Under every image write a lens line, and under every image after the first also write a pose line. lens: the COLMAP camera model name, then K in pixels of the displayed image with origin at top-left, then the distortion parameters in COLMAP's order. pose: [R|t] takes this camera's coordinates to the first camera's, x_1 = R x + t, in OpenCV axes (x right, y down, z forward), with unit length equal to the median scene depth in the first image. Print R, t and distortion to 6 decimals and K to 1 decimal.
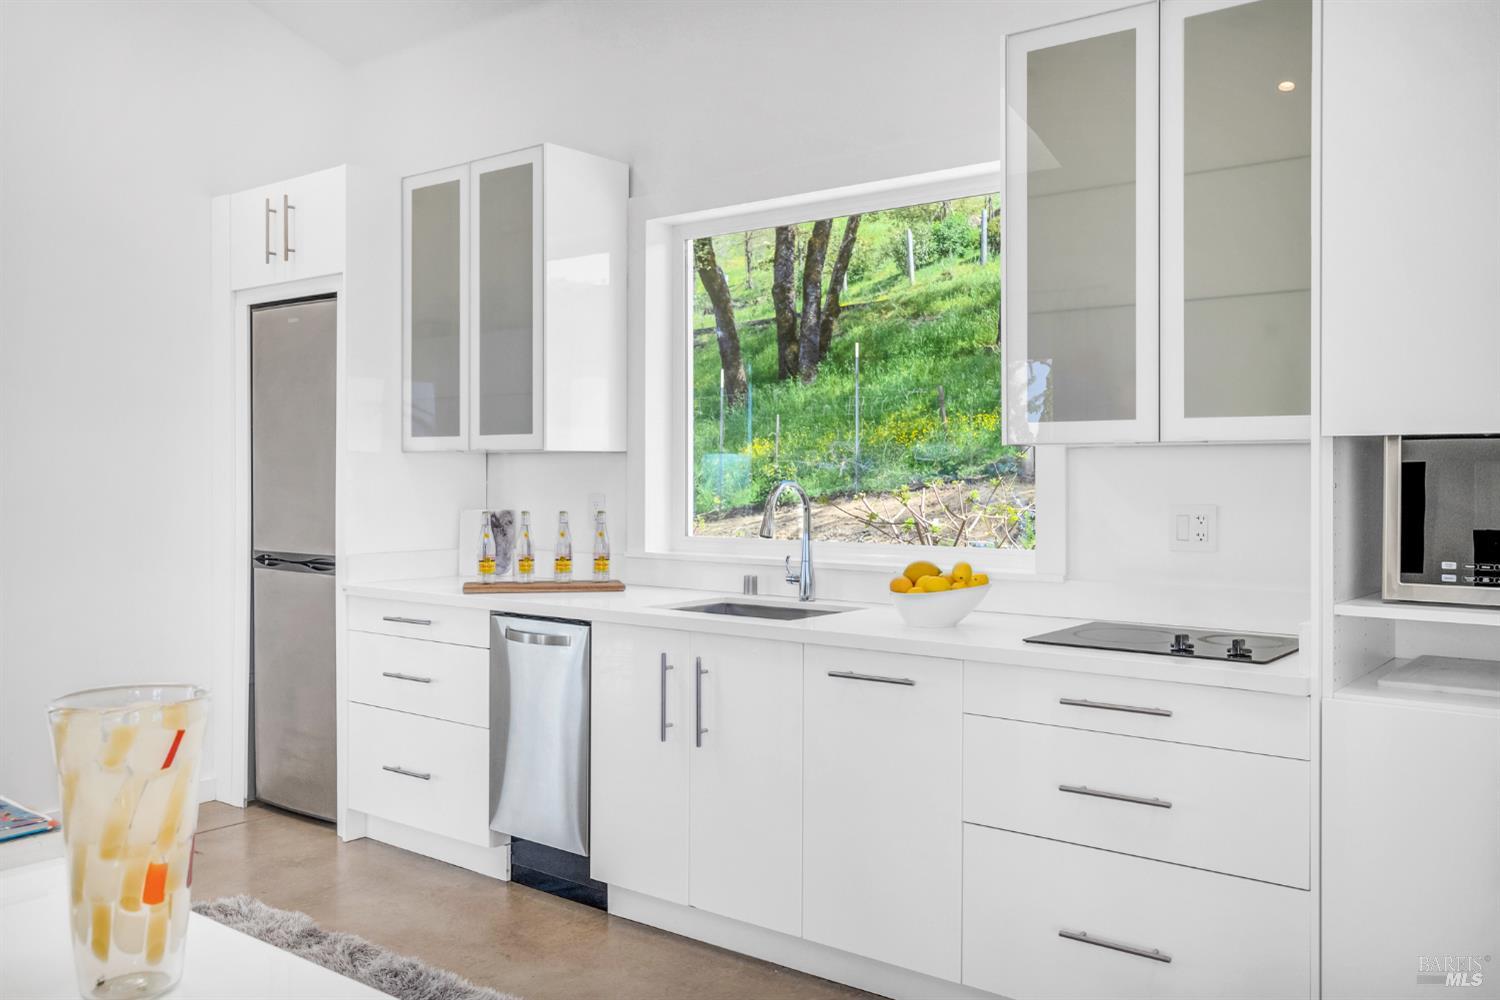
lens RADIAL K [[1236.5, 0, 757.5], [0, 1236.5, 476.5], [0, 0, 1]] dist [-0.006266, 0.004399]
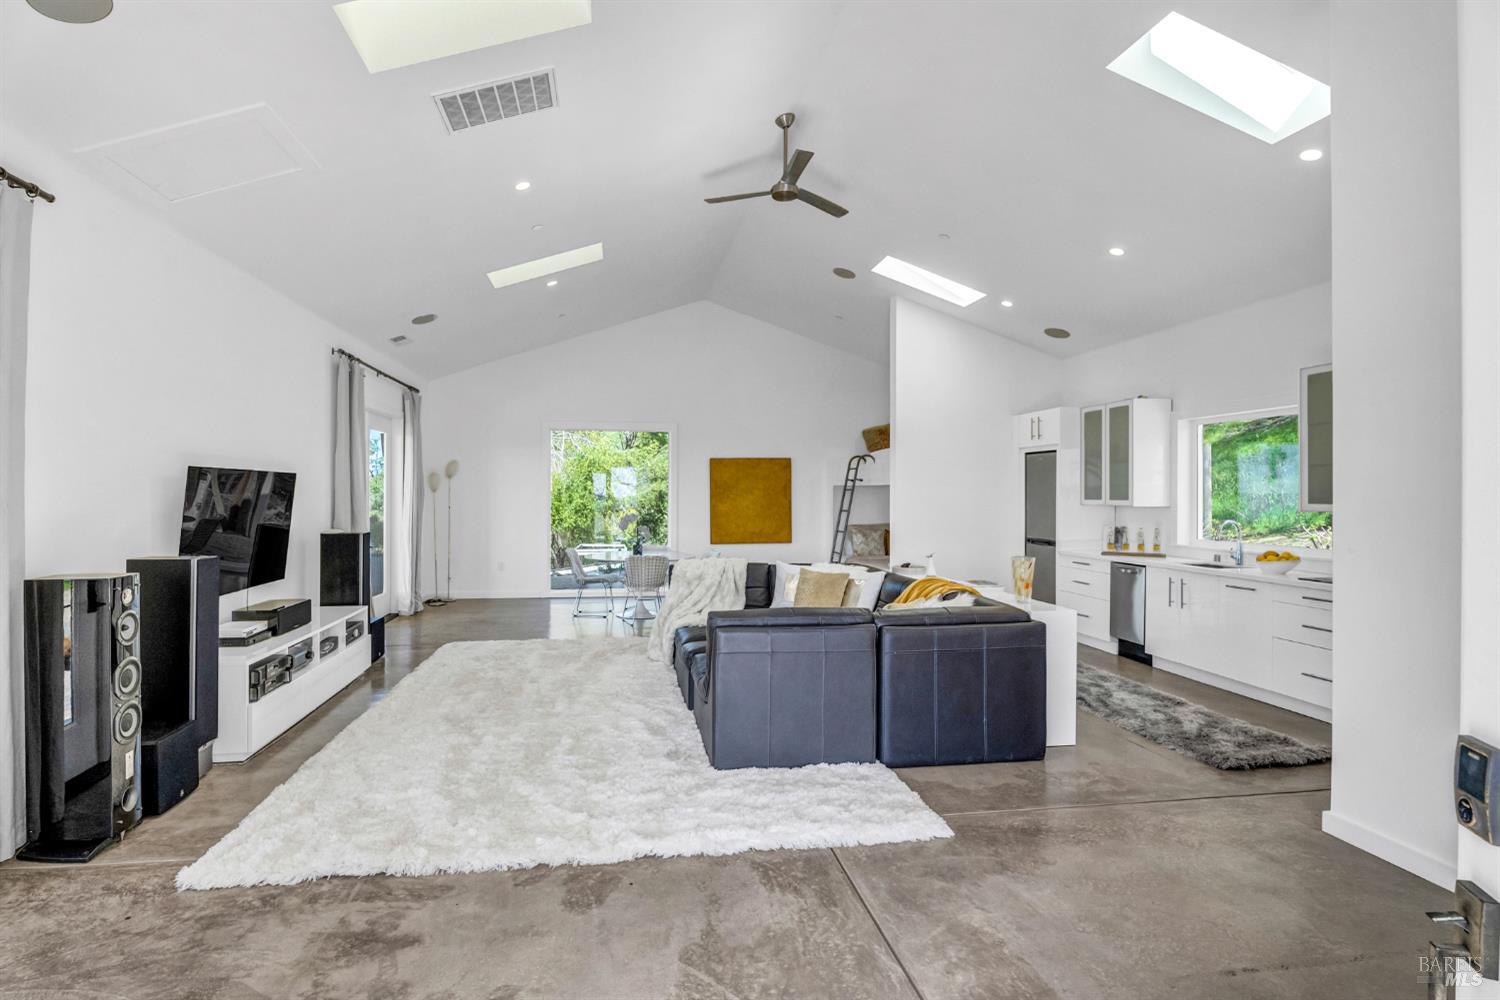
lens RADIAL K [[729.8, 0, 713.7], [0, 729.8, 492.8], [0, 0, 1]] dist [-0.001882, -0.000494]
pose [[0.718277, 0.001562, -0.695756, 0.294556], [-0.005454, 0.999979, -0.003385, -0.040260], [0.695736, 0.006226, 0.718271, -0.852818]]
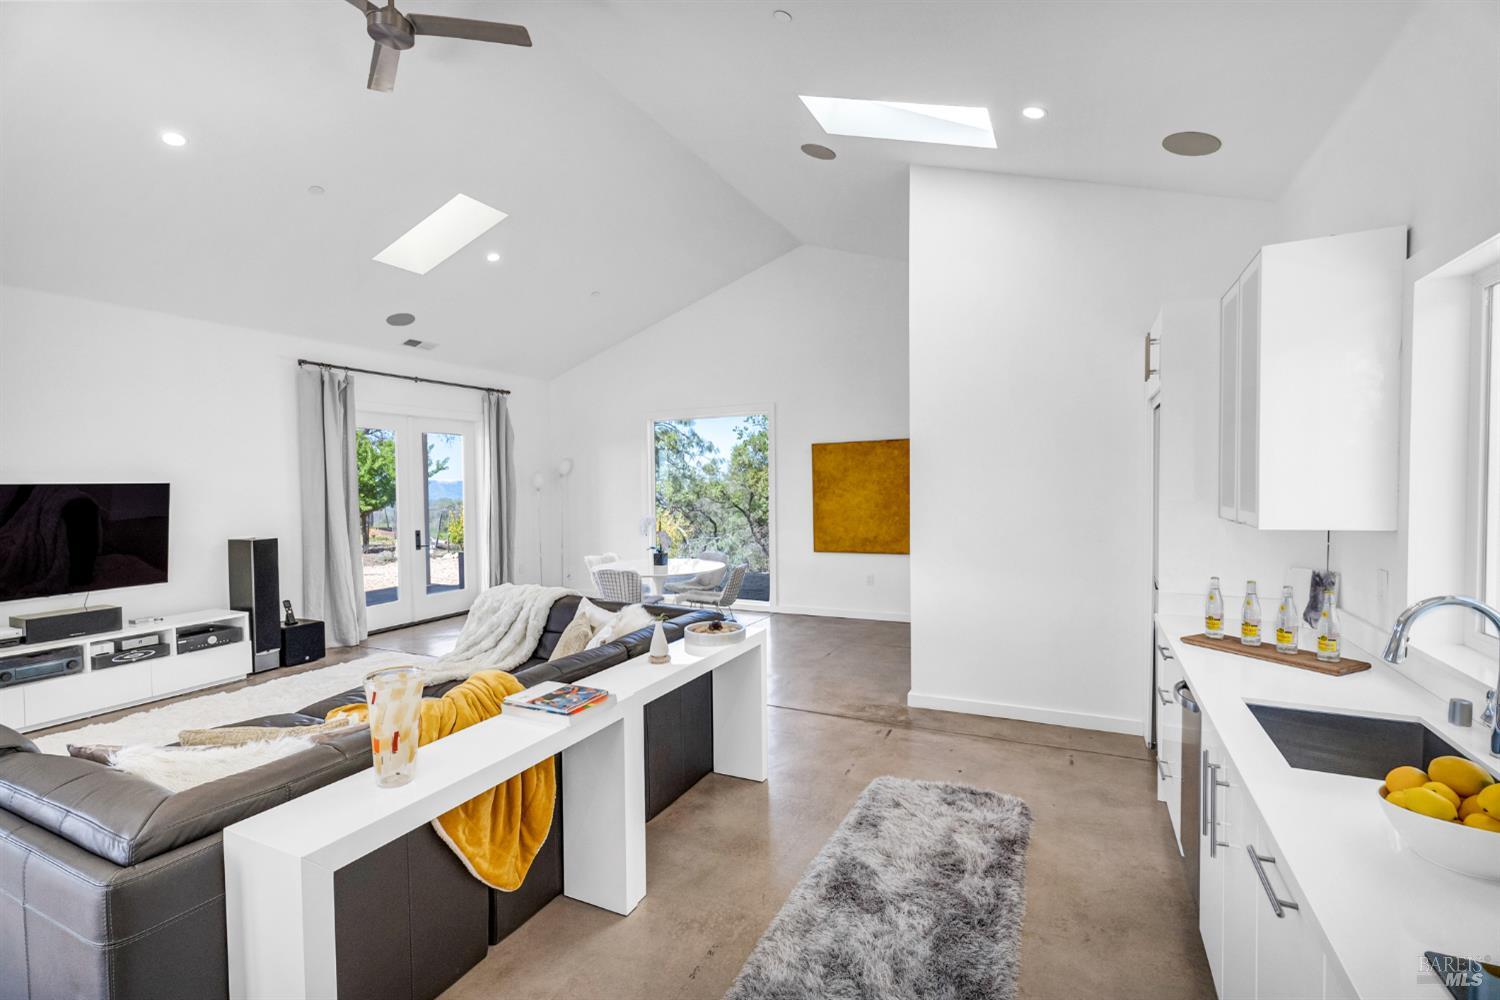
lens RADIAL K [[676.6, 0, 750.0], [0, 676.6, 500.0], [0, 0, 1]] dist [-0.001462, -0.000106]
pose [[0.198602, 0.024121, -0.979783, 0.319967], [0.010788, 0.999583, 0.026795, -0.066201], [0.980021, -0.015892, 0.198258, 0.433610]]
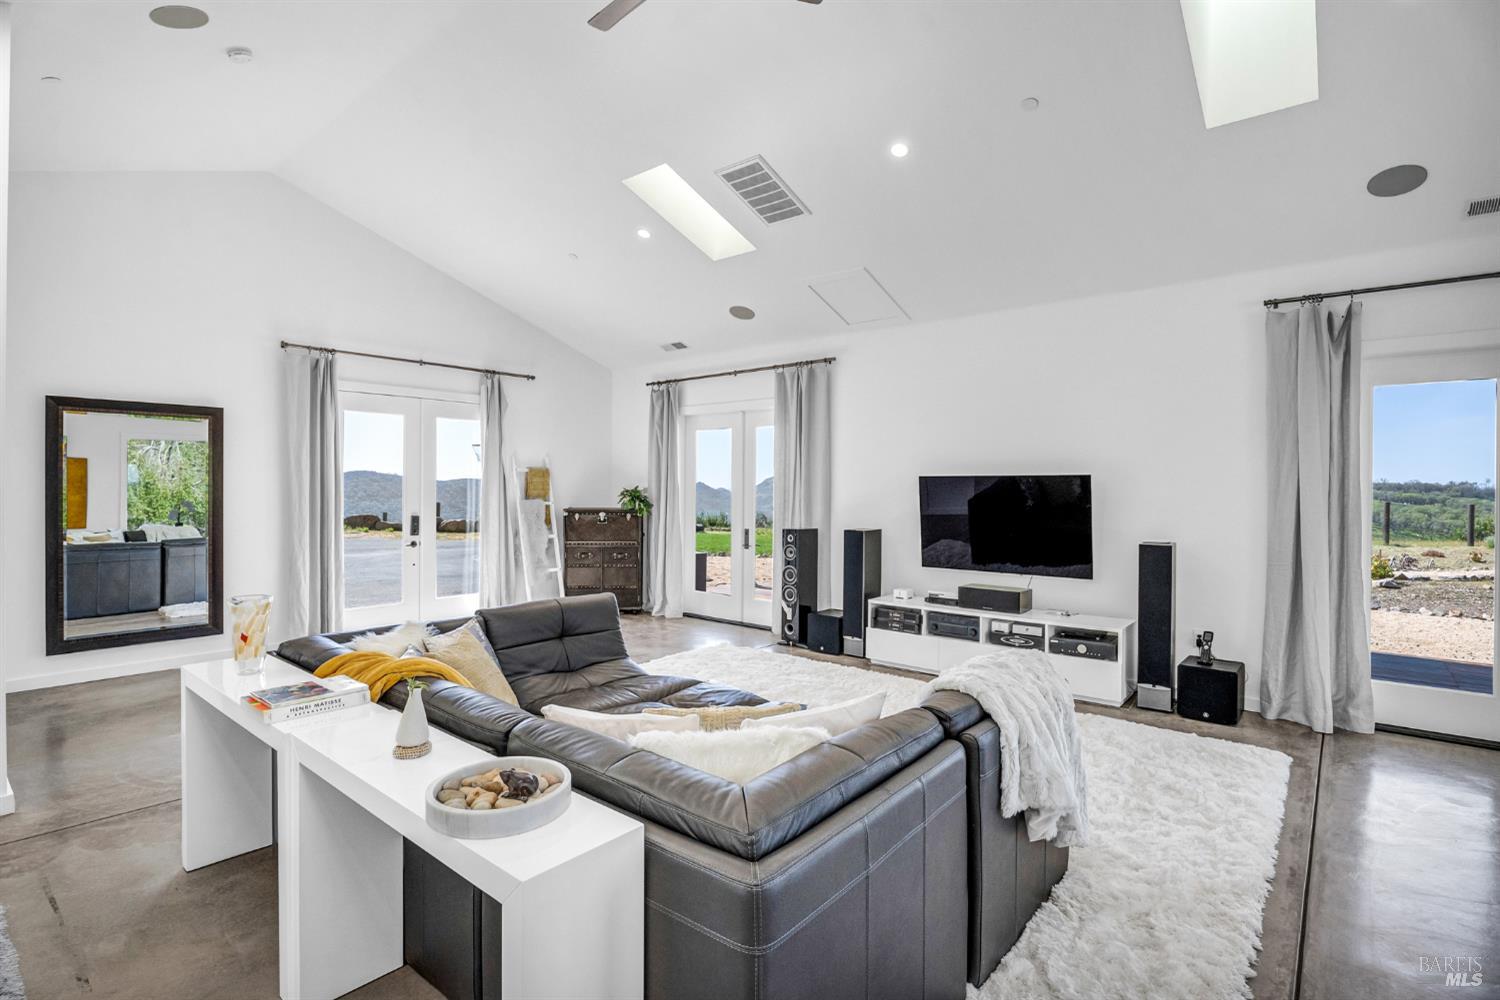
lens RADIAL K [[724.8, 0, 750.0], [0, 724.8, 500.0], [0, 0, 1]] dist [-0.001461, -0.000210]
pose [[-0.999442, -0.007293, 0.032605, -0.624230], [-0.006723, 0.999824, 0.017534, -0.049219], [-0.032728, 0.017305, -0.999314, 0.947531]]
